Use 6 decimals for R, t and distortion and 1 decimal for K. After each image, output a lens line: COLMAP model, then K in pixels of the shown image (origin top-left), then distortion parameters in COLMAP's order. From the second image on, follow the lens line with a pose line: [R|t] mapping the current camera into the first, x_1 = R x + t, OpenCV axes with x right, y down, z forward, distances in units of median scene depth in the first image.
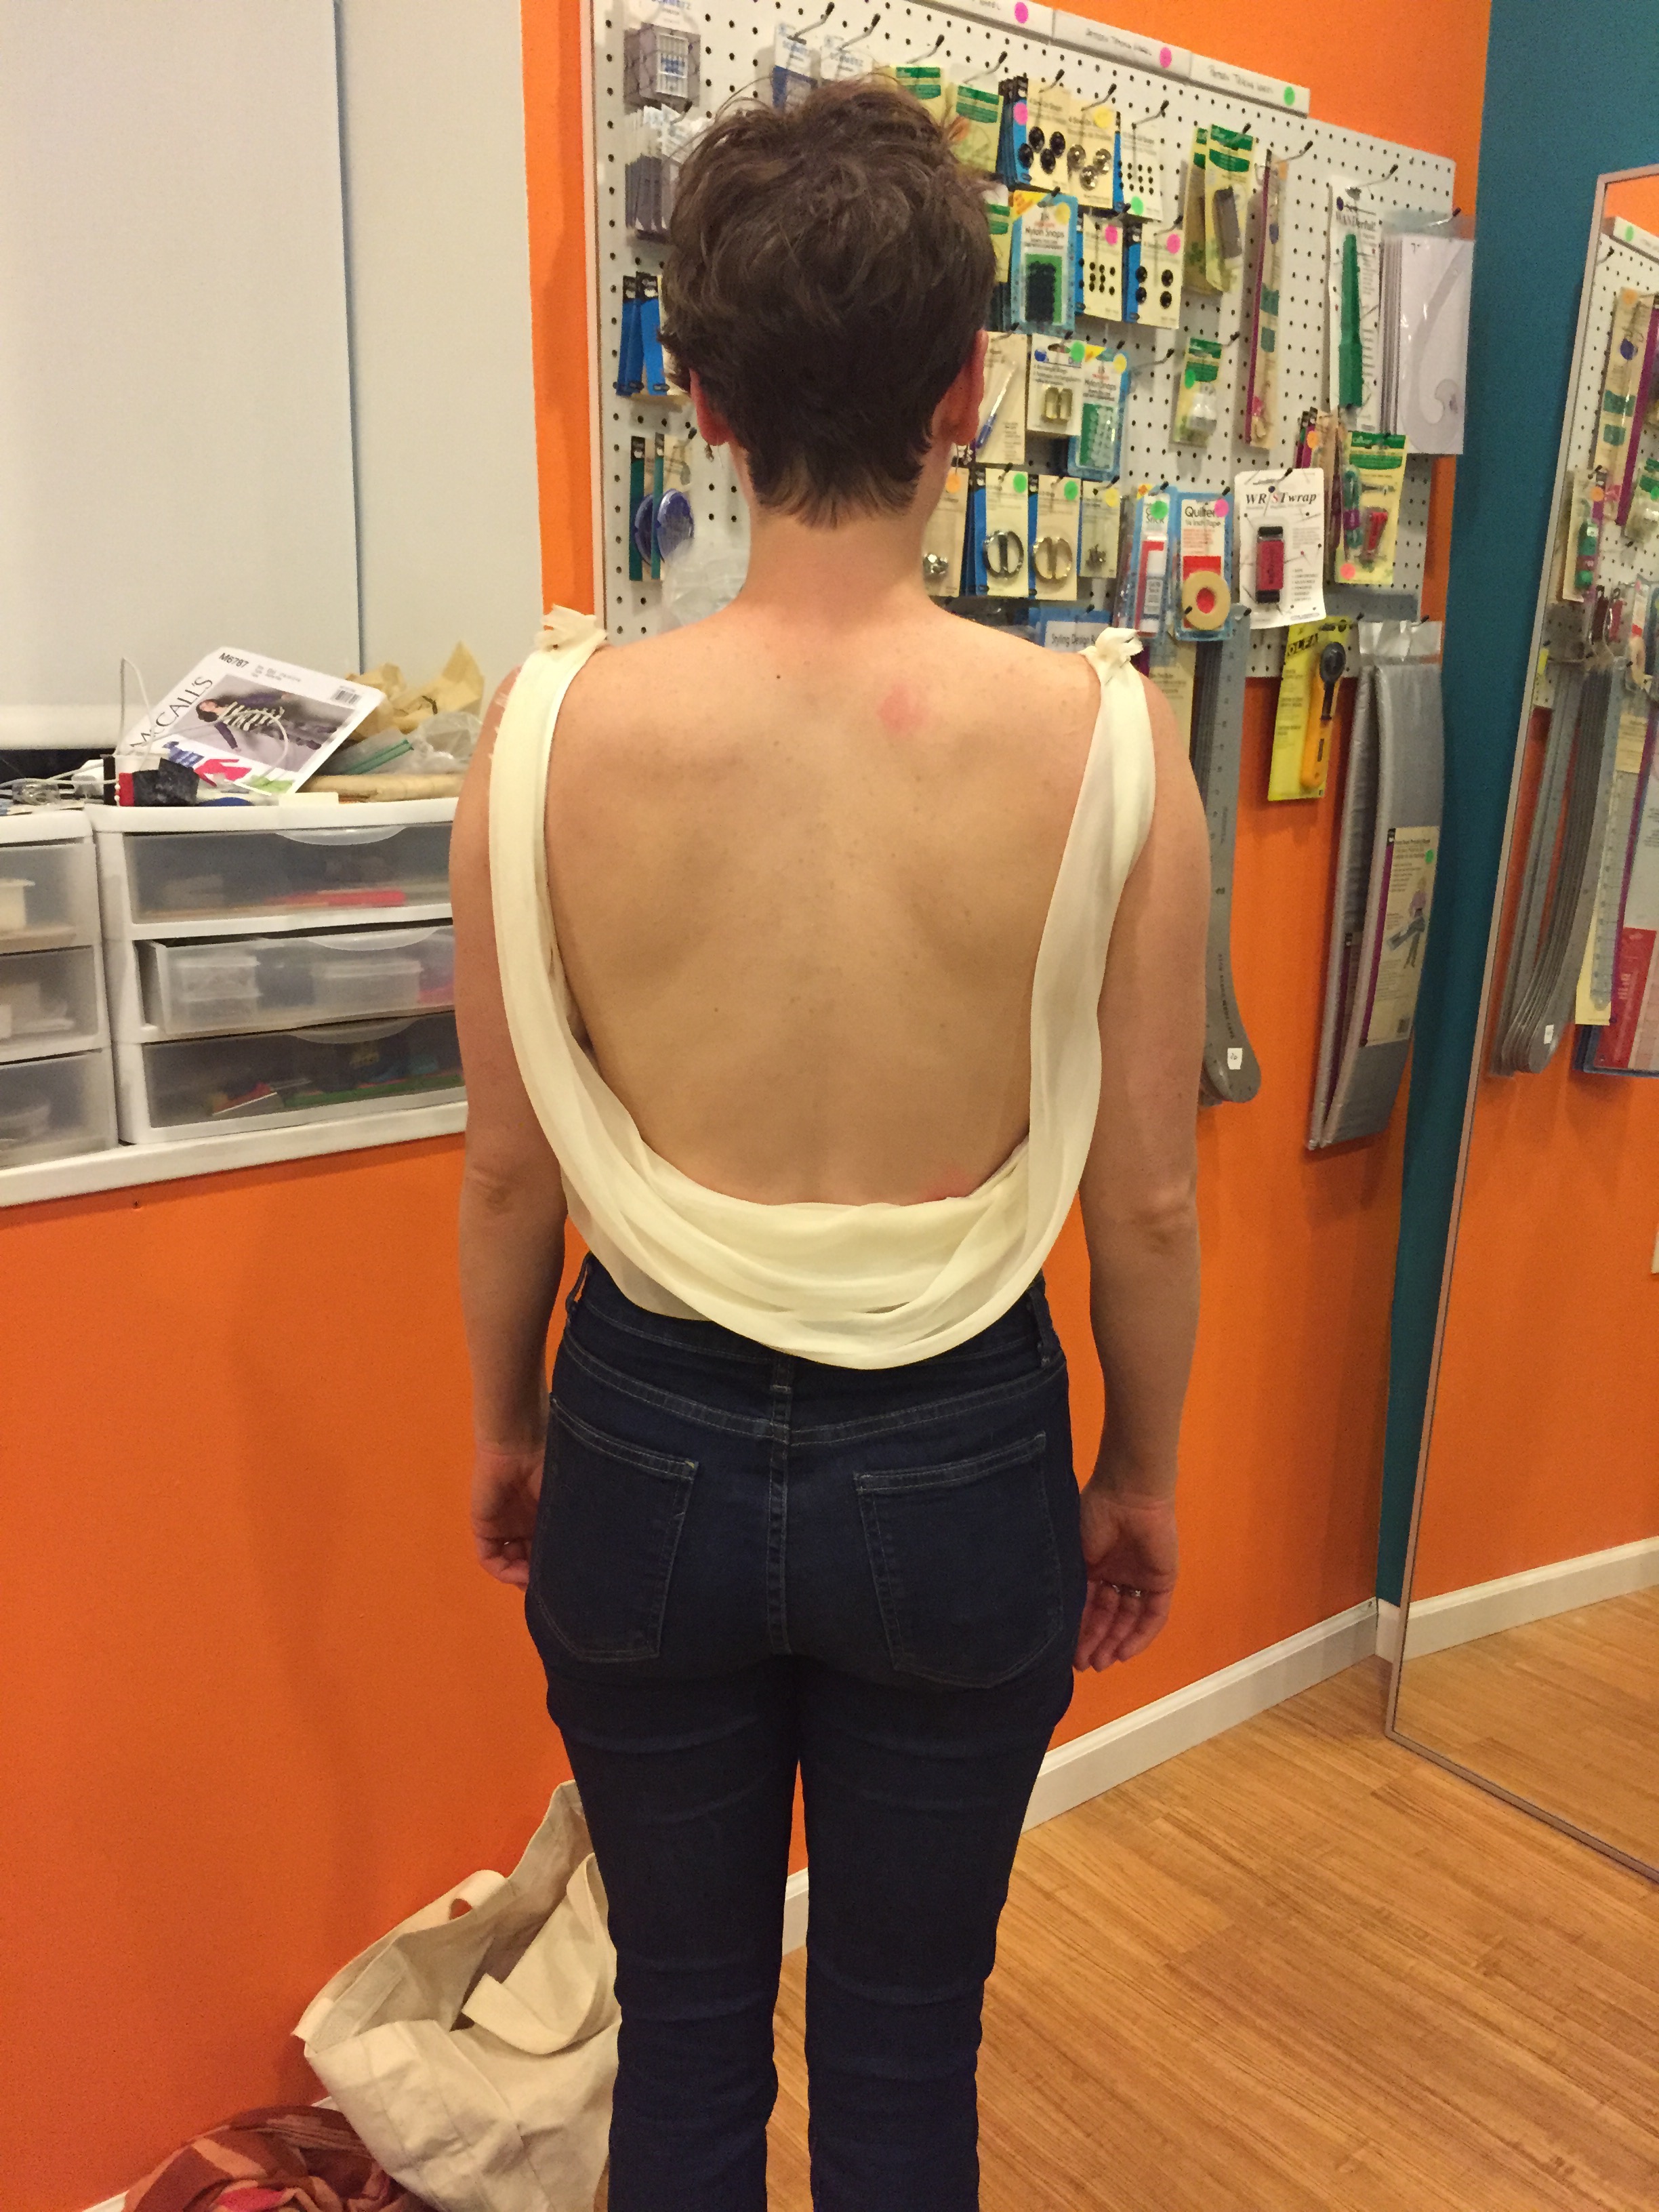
lens RADIAL K [[1858.2, 0, 829.5], [0, 1858.2, 1106.0], [0, 0, 1]] dist [0.068819, -0.103014]
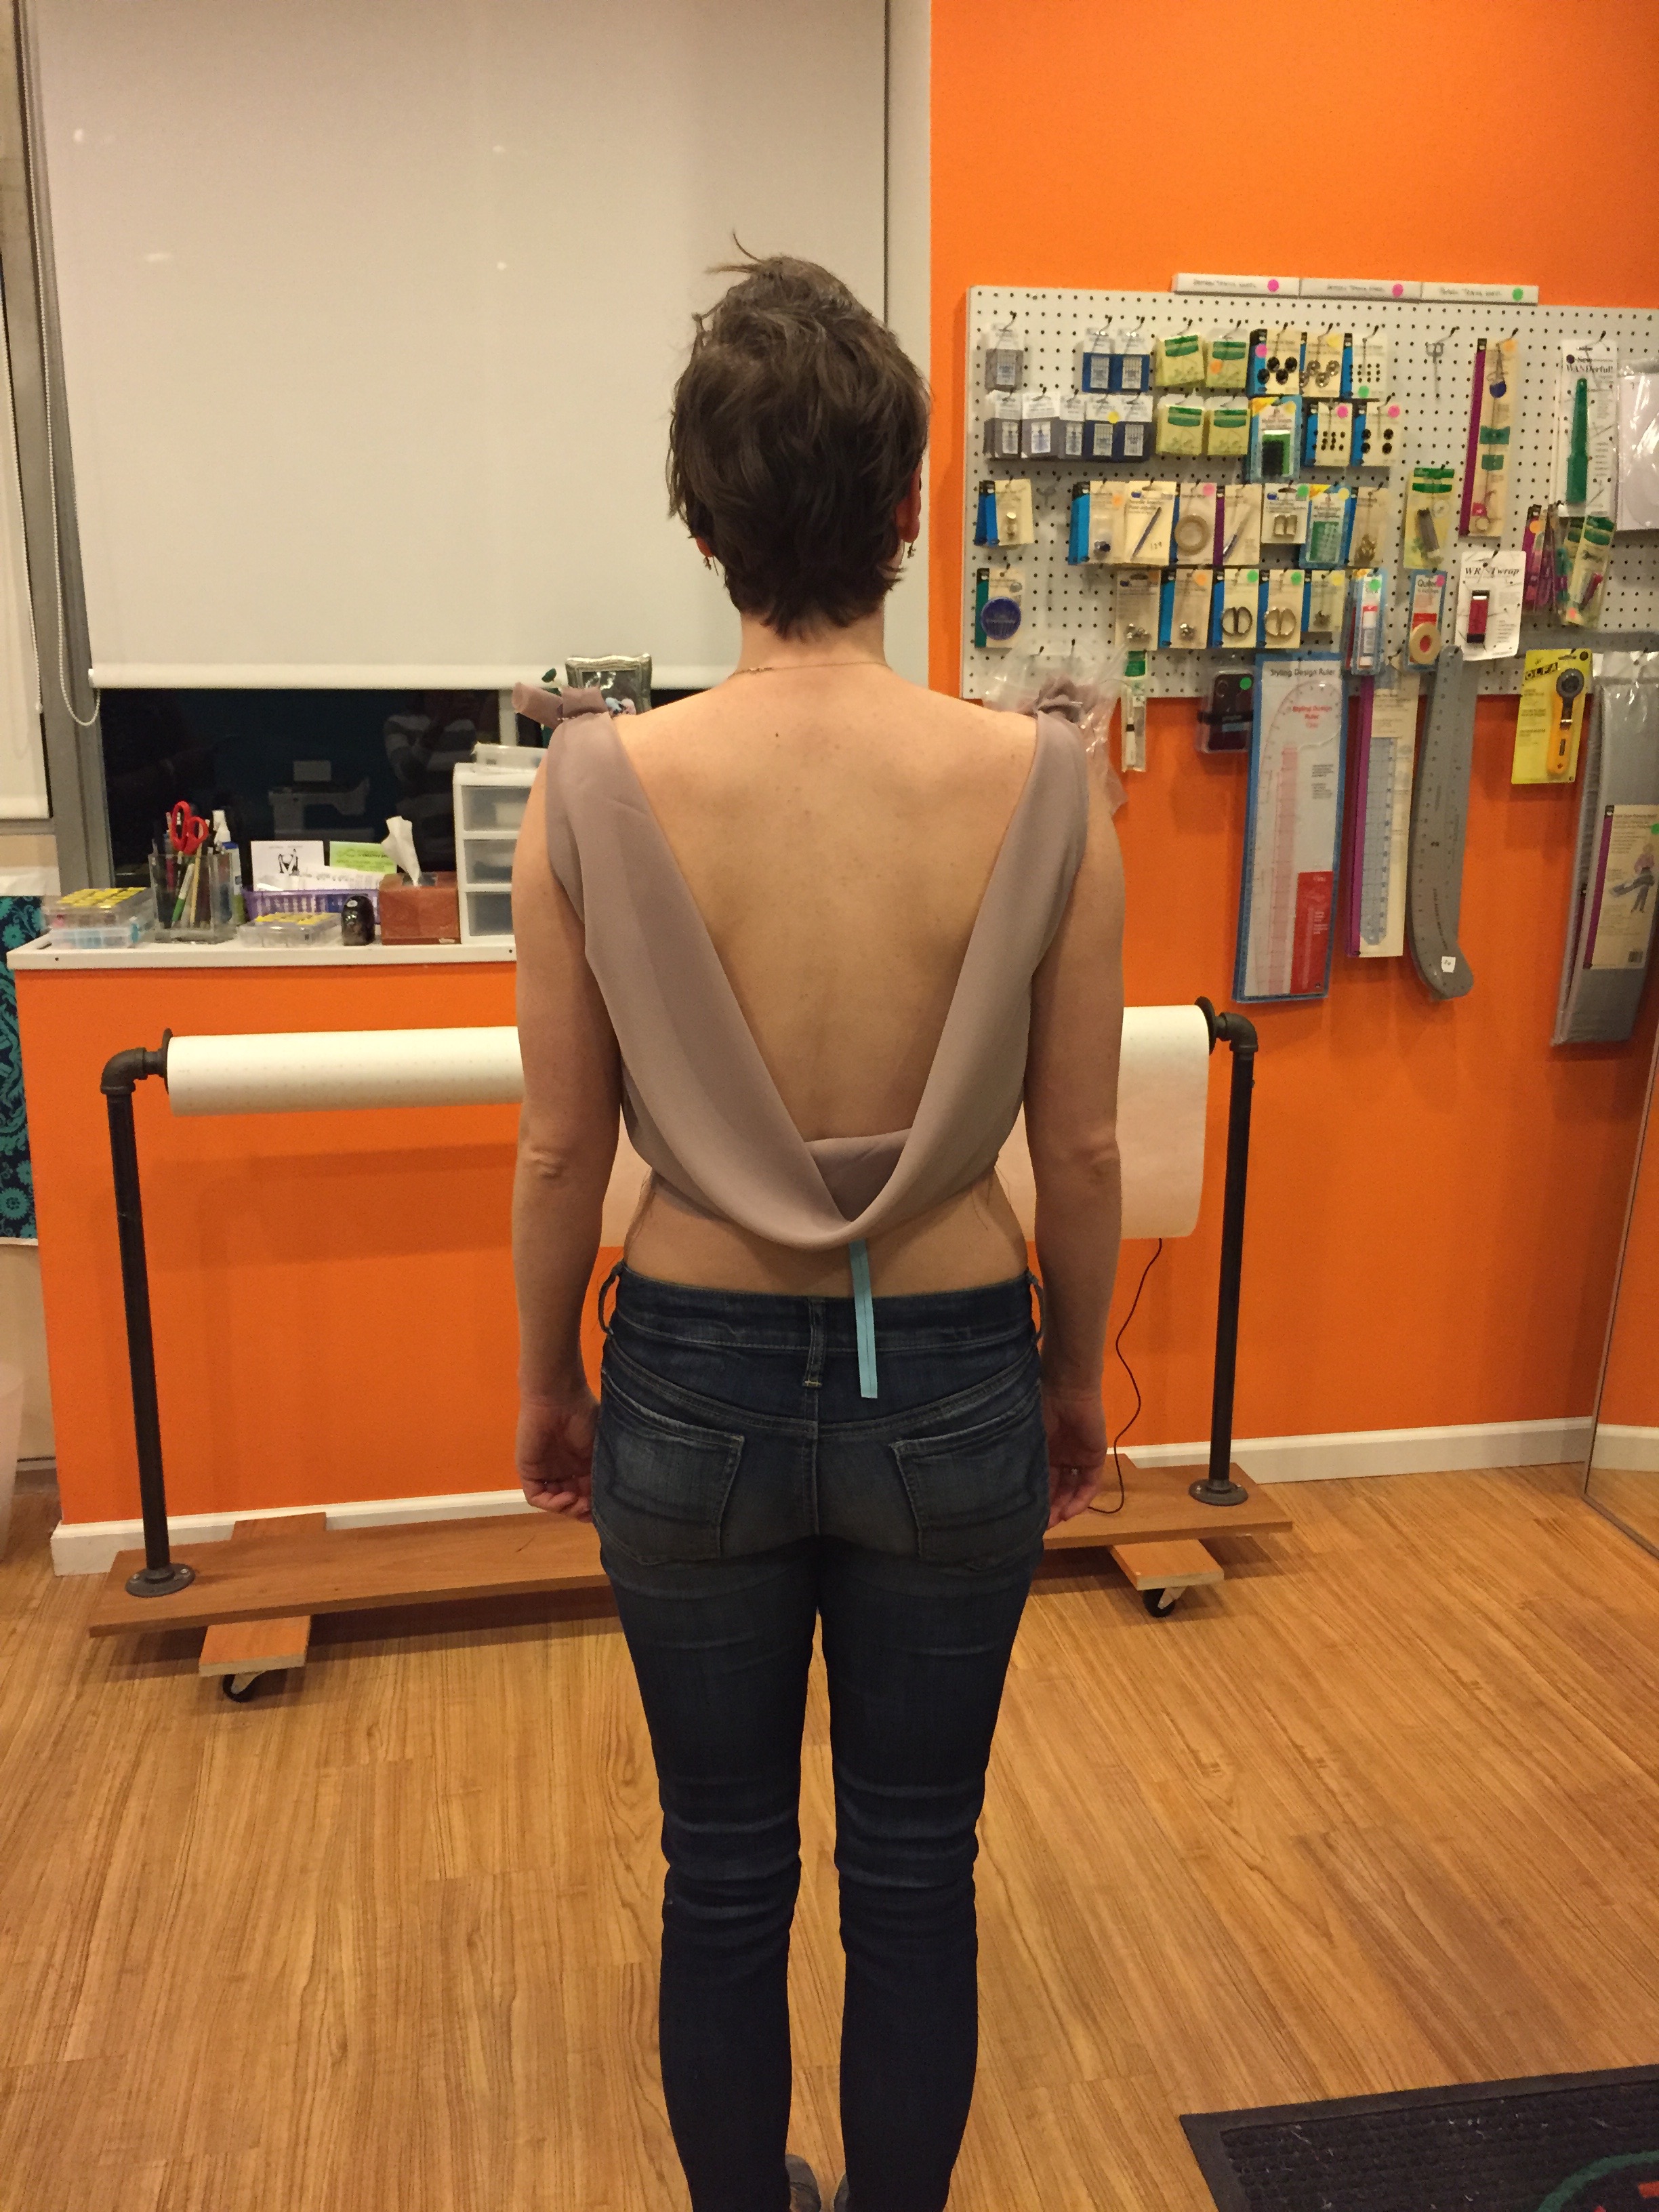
lens RADIAL K [[1845.7, 0, 829.5], [0, 1845.7, 1106.0], [0, 0, 1]] dist [0.007619, 0.000899]
pose [[0.879919, 0.097926, -0.464923, 0.540119], [-0.096694, 0.994960, 0.026562, 0.104457], [0.465181, 0.021583, 0.884952, -0.528987]]
